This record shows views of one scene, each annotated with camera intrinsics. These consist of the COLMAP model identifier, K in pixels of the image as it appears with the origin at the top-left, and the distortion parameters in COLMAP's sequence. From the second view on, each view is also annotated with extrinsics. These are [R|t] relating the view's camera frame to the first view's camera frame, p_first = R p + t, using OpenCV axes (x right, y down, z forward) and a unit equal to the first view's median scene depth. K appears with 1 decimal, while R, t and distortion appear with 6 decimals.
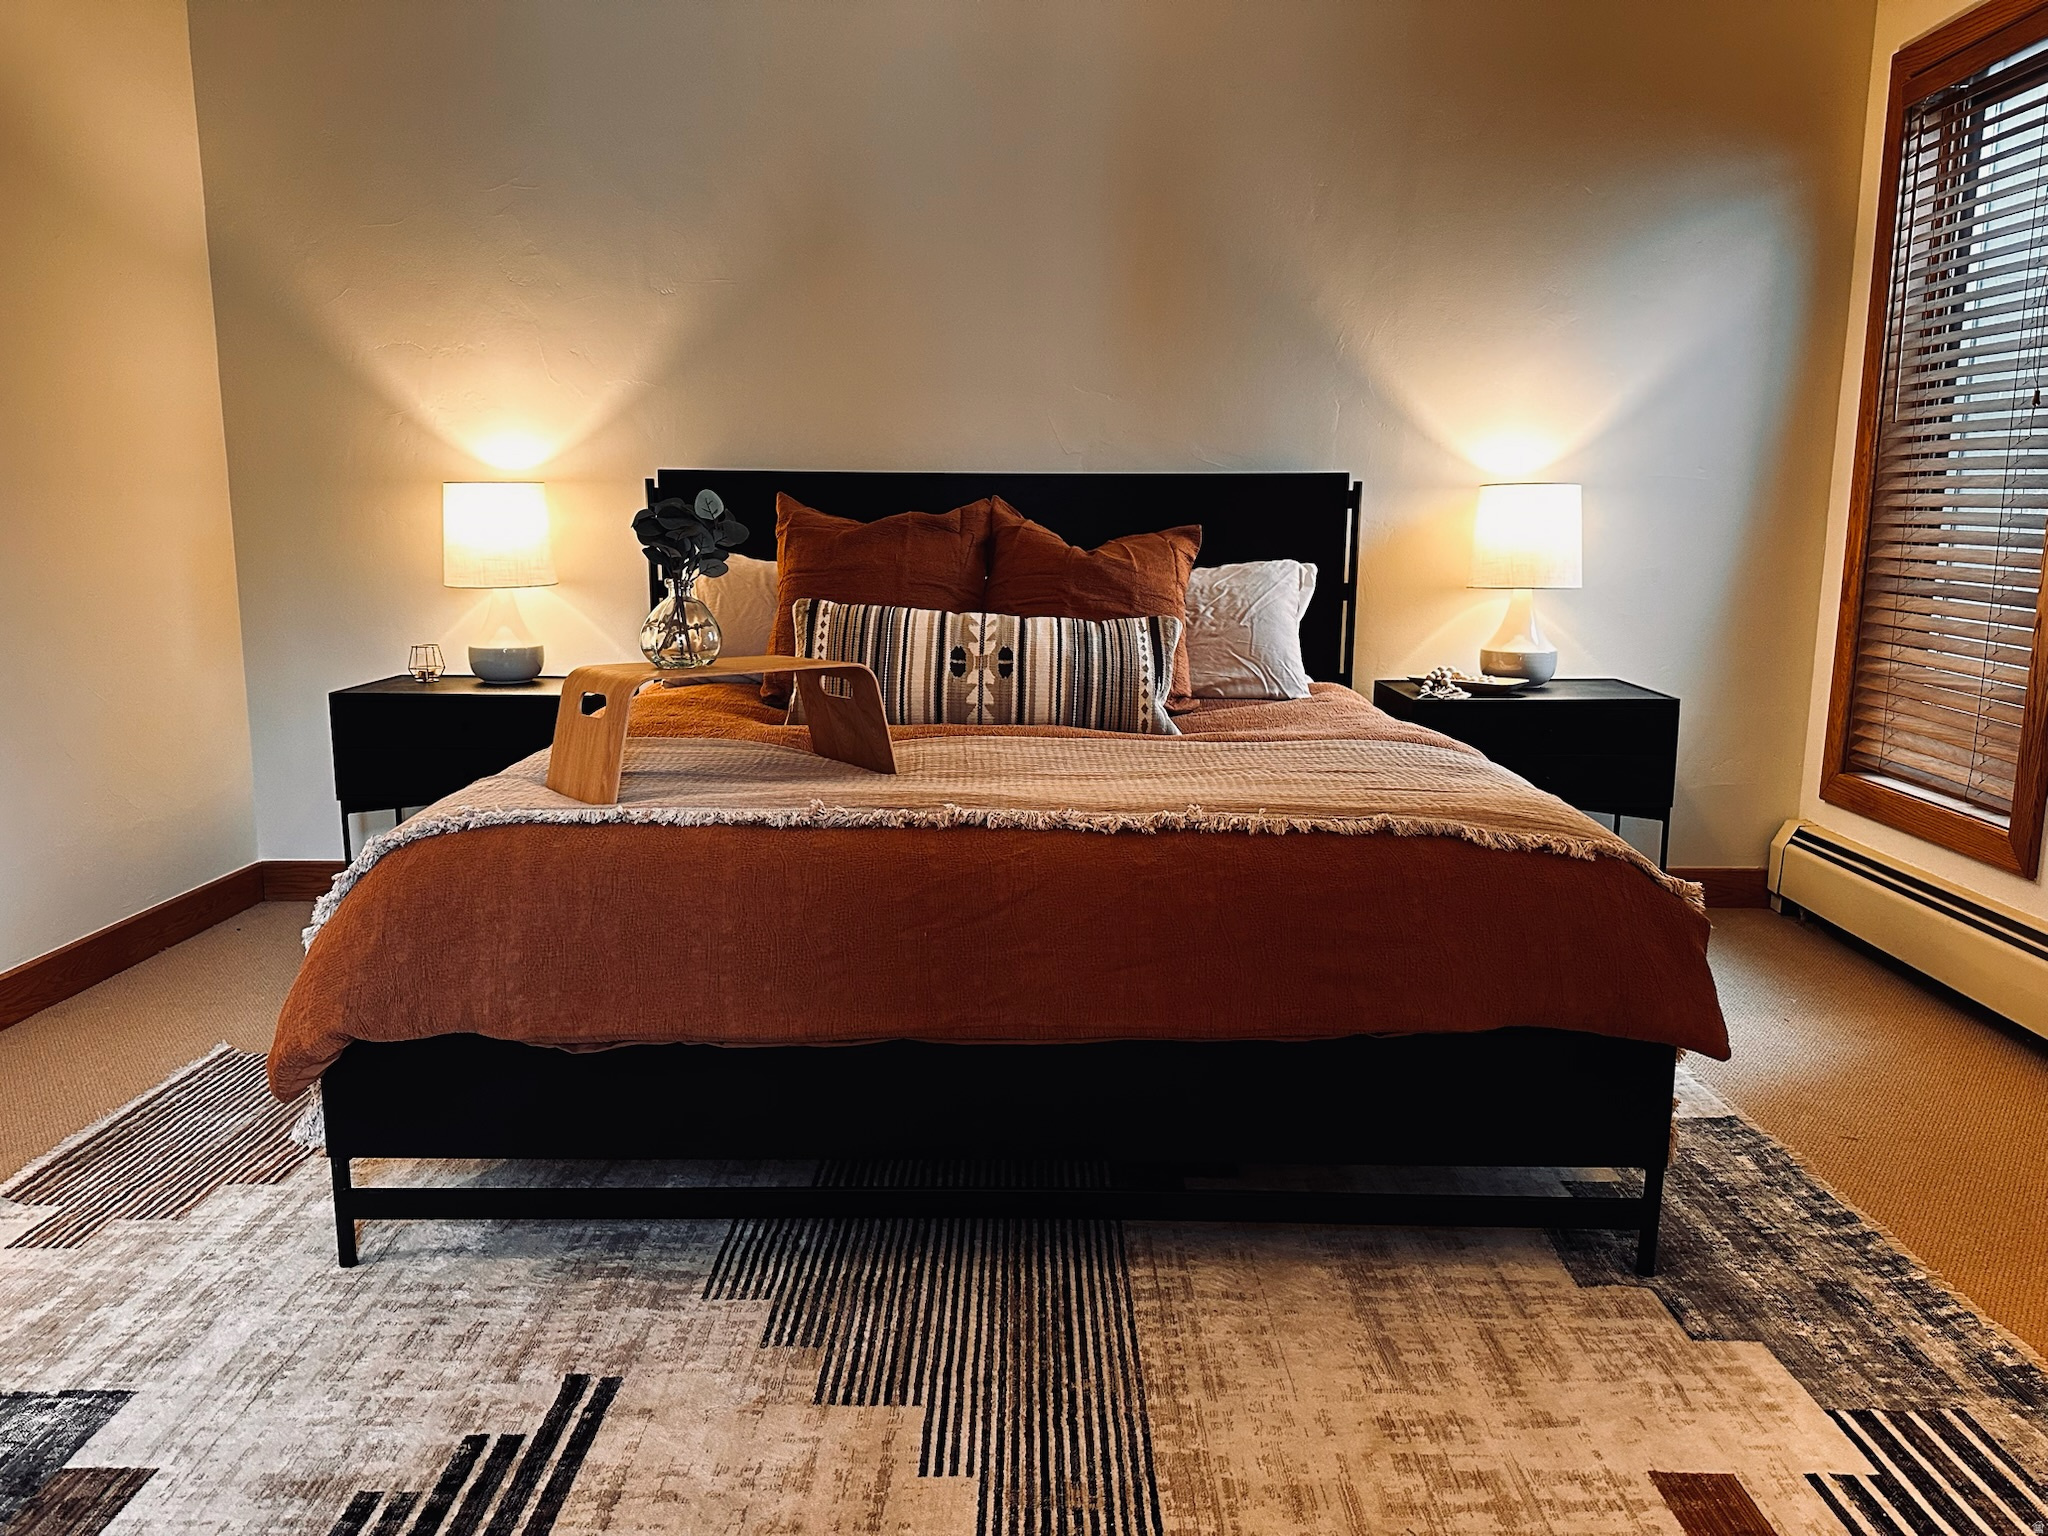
lens RADIAL K [[1439.2, 0, 1024.0], [0, 1439.2, 768.0], [0, 0, 1]] dist [0.125620, -0.156640]
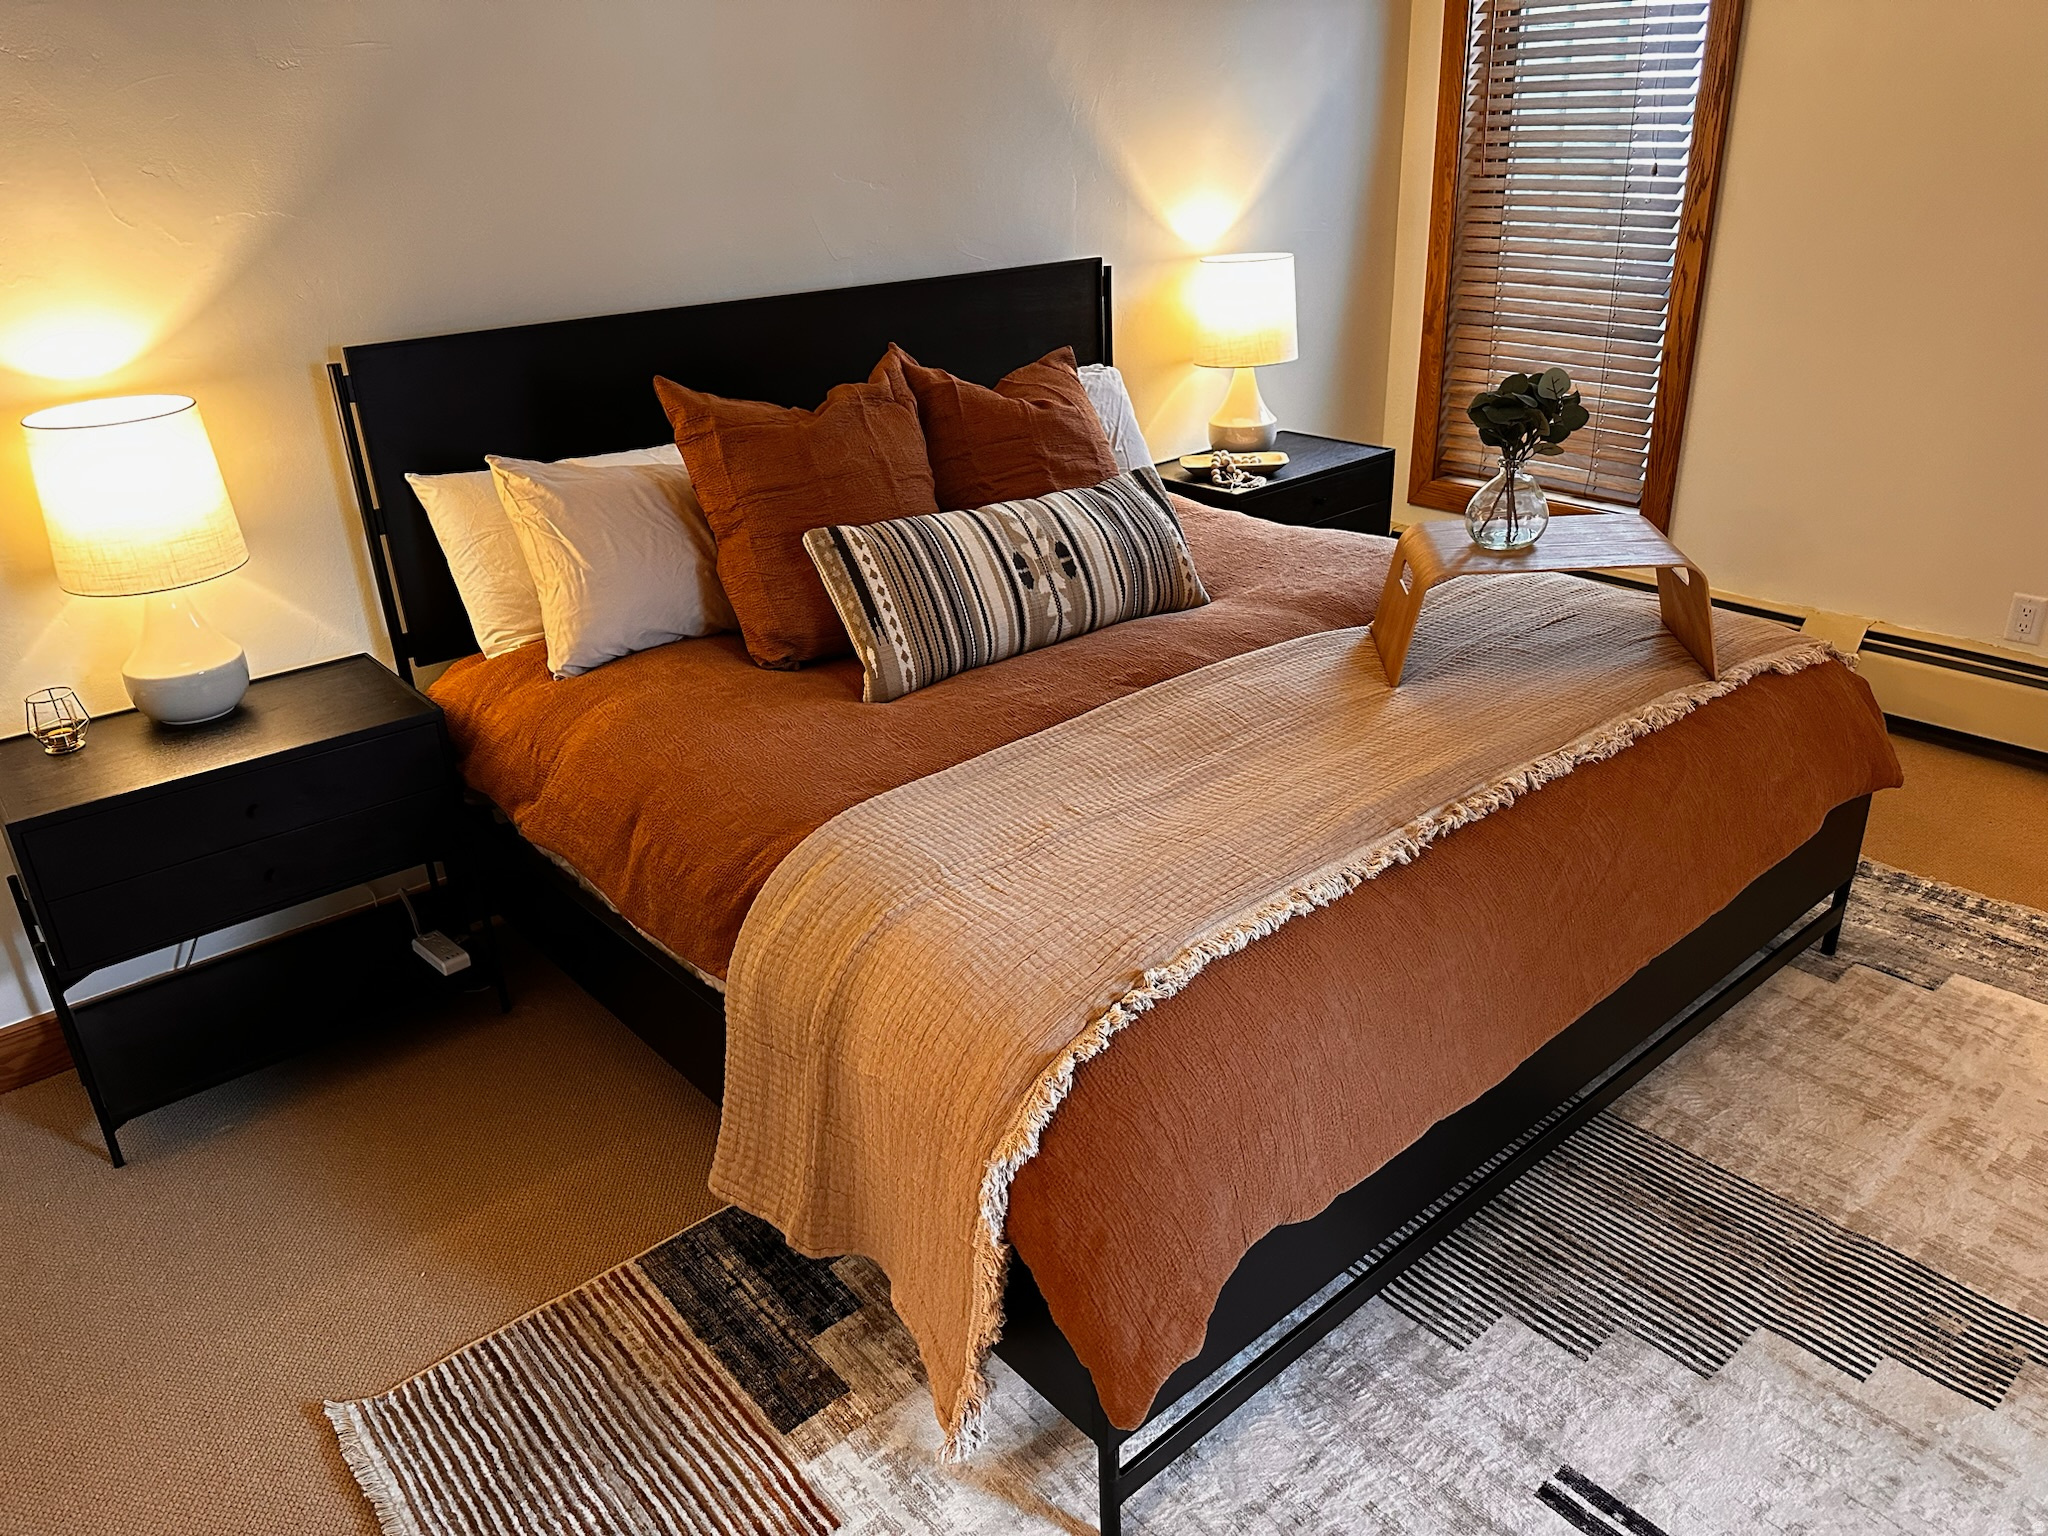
lens RADIAL K [[1439.2, 0, 1024.0], [0, 1439.2, 768.0], [0, 0, 1]] dist [0.125620, -0.156640]
pose [[0.756833, -0.300058, 0.580663, -0.564751], [0.156730, 0.945791, 0.284456, -0.201872], [-0.634539, -0.124278, 0.762834, 0.321873]]
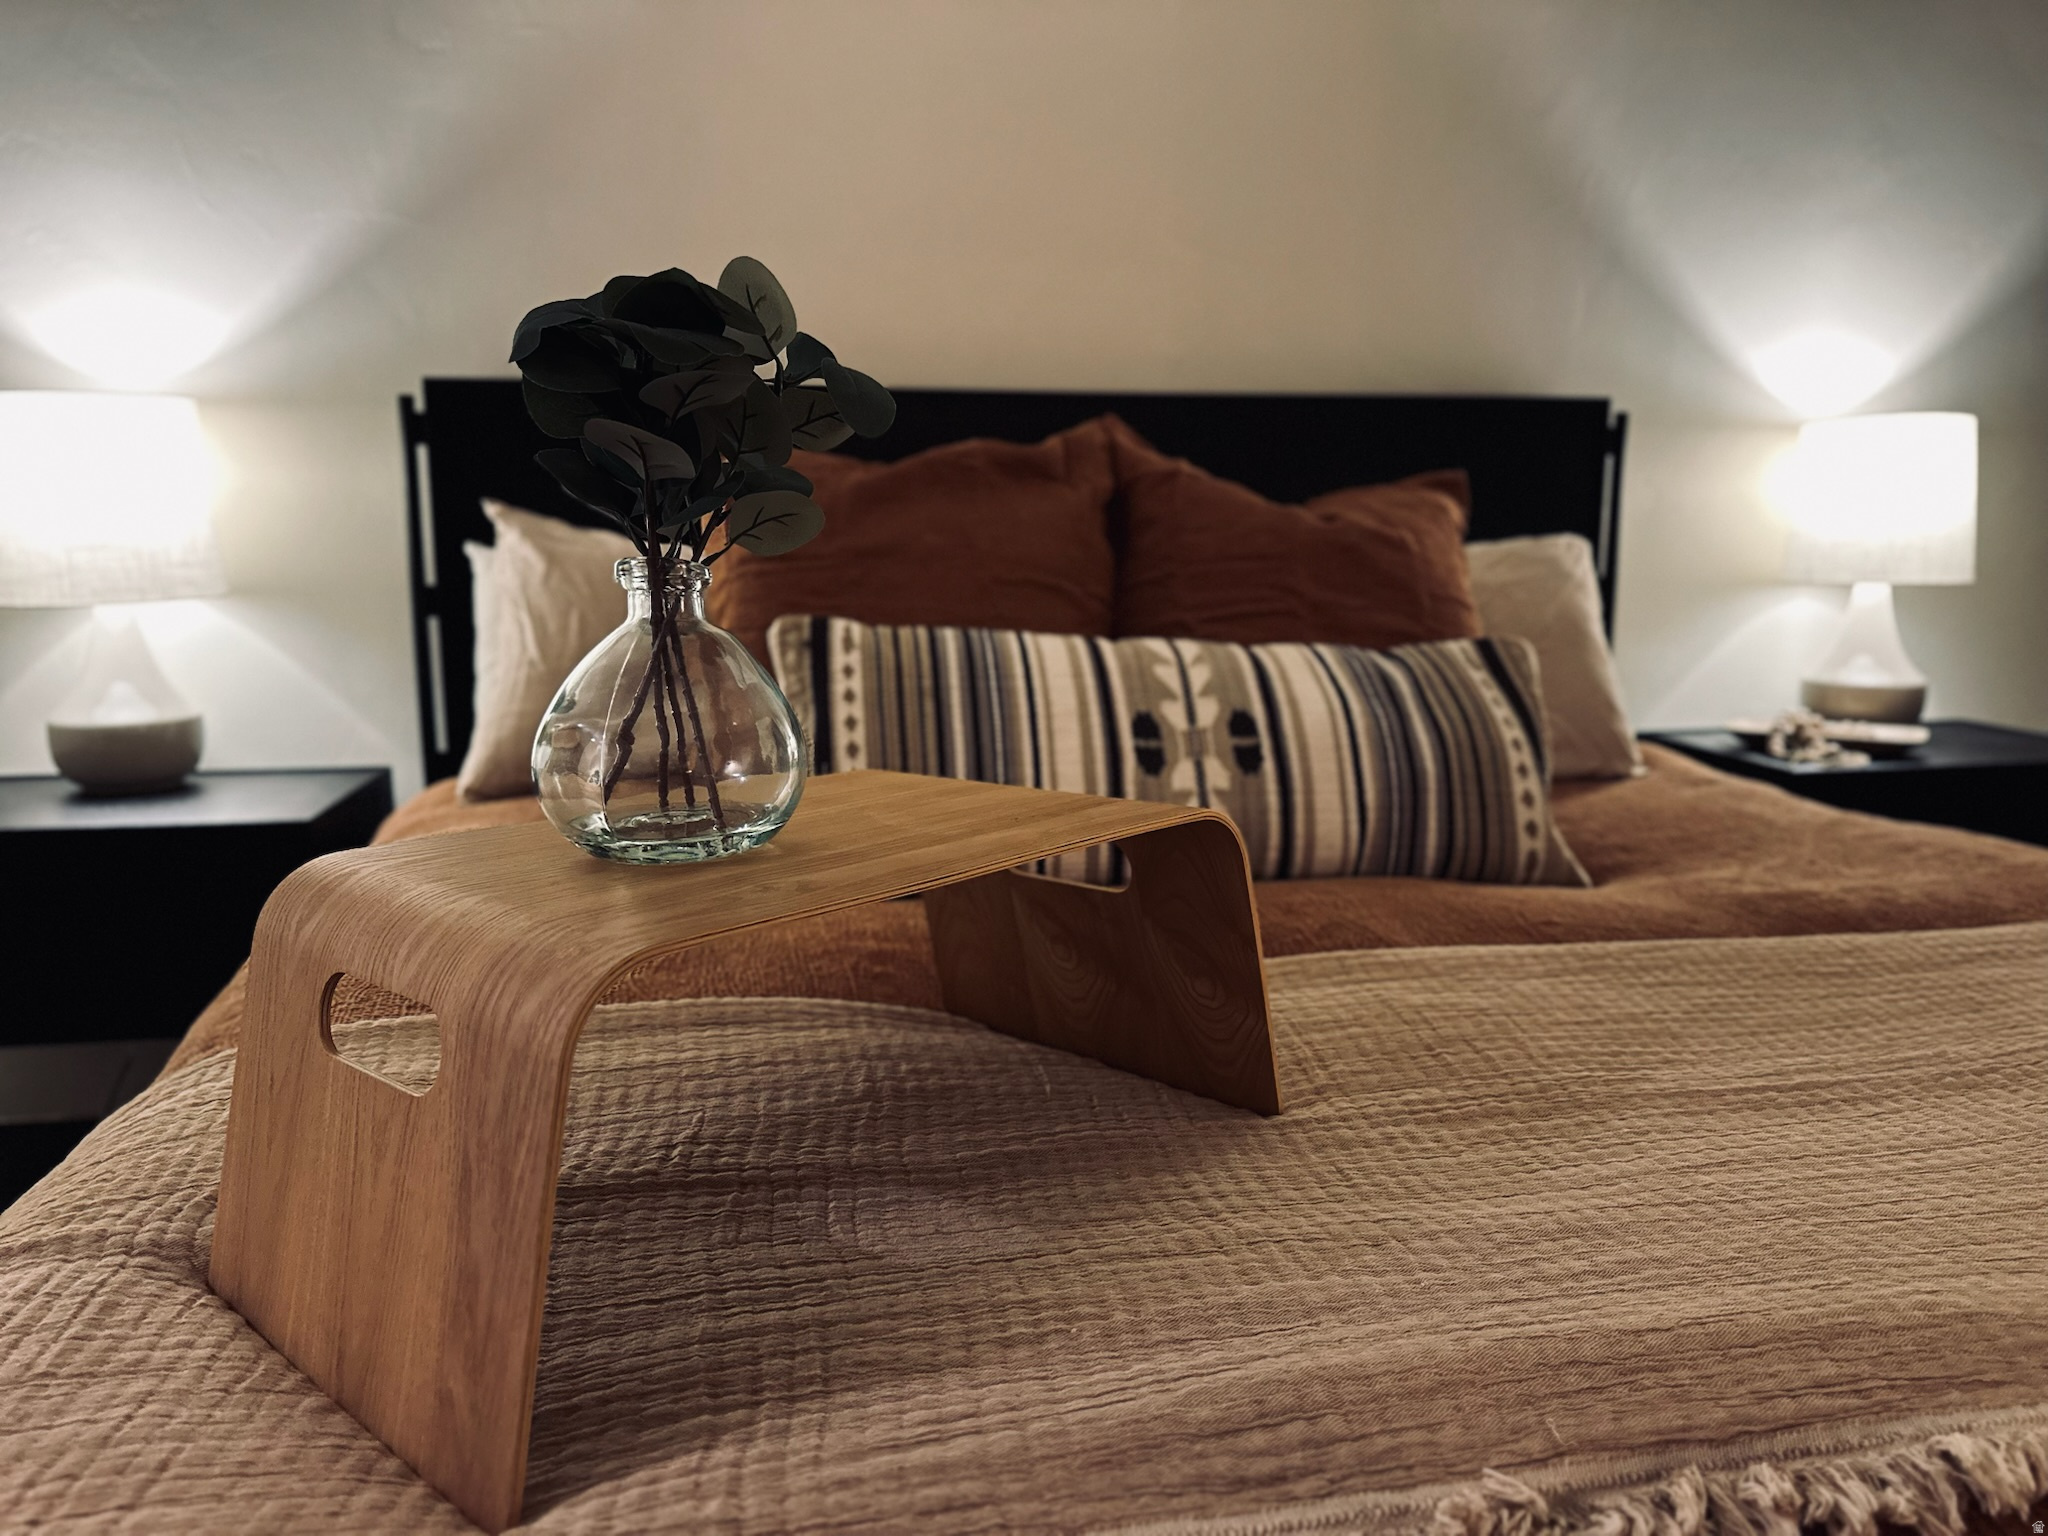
lens RADIAL K [[1451.5, 0, 1008.5], [0, 1451.5, 763.2], [0, 0, 1]] dist [0.104779, -0.152845]
pose [[0.984249, -0.033803, 0.173525, -0.169118], [0.036284, 0.999279, -0.011140, -0.062053], [-0.173023, 0.017261, 0.984766, 0.525357]]
